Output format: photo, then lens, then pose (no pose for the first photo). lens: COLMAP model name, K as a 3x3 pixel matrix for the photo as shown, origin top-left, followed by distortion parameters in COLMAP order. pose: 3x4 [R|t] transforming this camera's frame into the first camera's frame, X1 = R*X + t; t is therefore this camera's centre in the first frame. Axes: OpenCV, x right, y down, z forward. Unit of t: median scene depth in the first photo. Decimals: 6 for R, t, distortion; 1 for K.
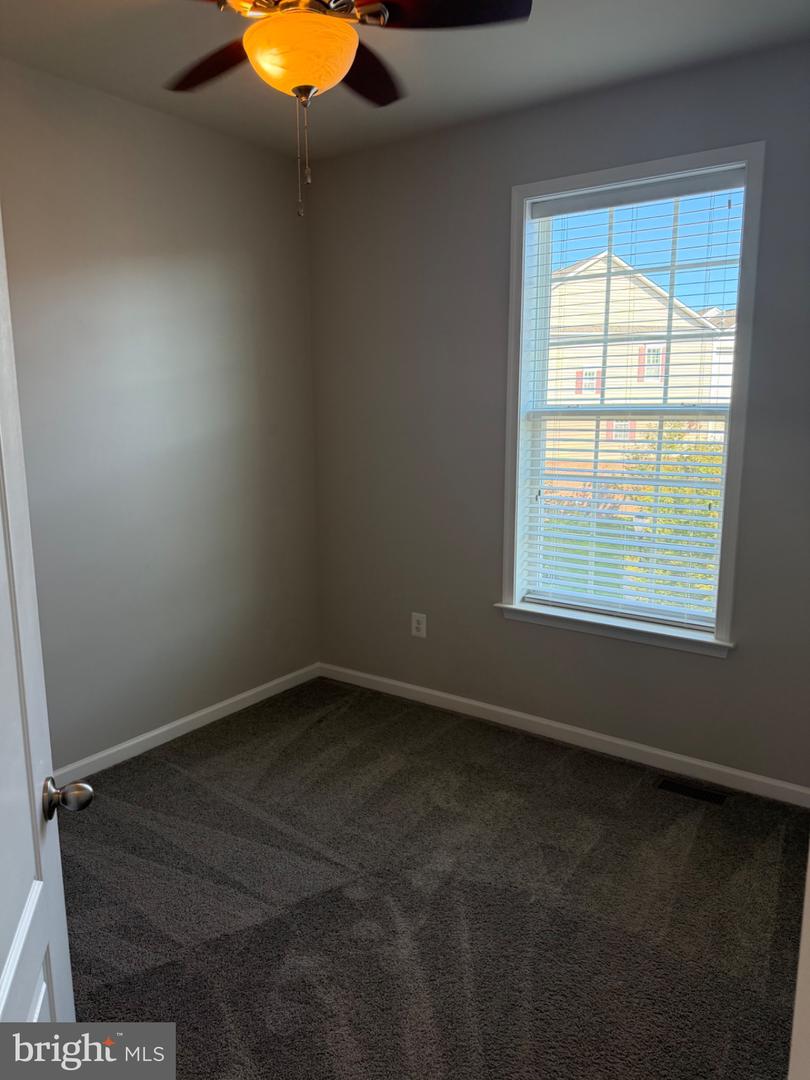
lens RADIAL K [[774.8, 0, 398.7], [0, 774.8, 543.1], [0, 0, 1]] dist [0.005981, 0.005792]
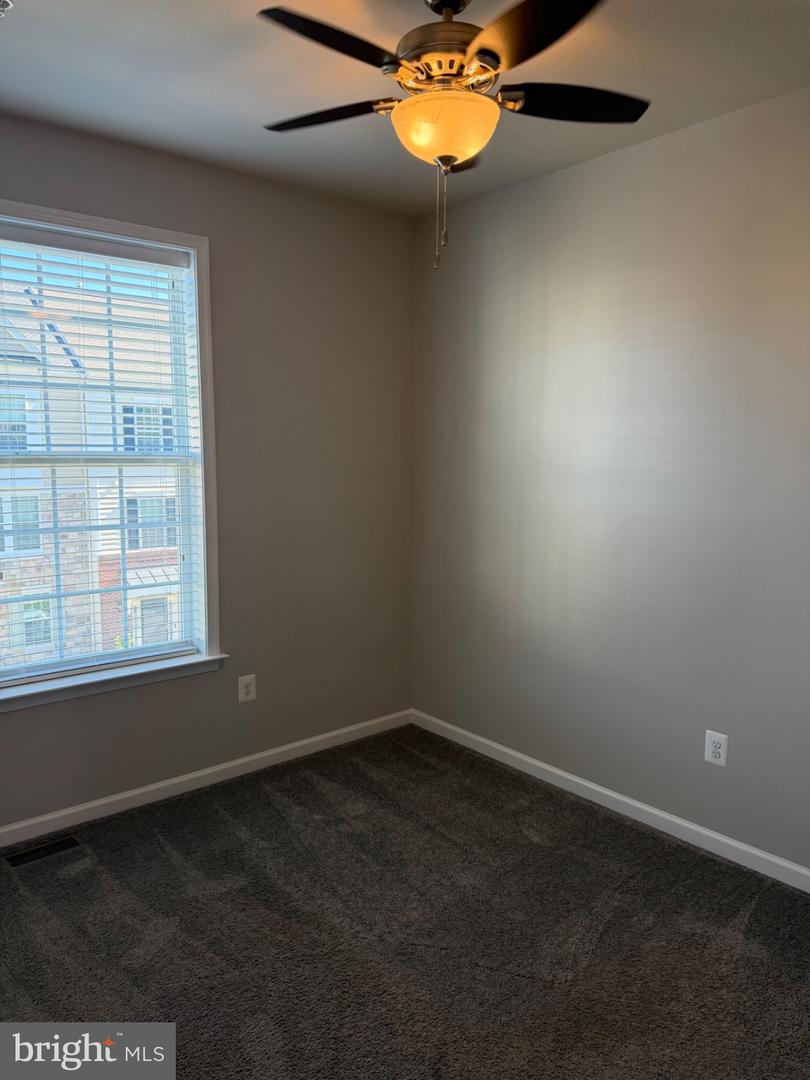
lens RADIAL K [[774.8, 0, 398.7], [0, 774.8, 543.1], [0, 0, 1]] dist [0.005981, 0.005792]
pose [[0.221527, -0.113626, 0.968512, -0.616521], [0.169958, 0.982486, 0.076391, -0.079391], [-0.960229, 0.147683, 0.236959, 0.438975]]
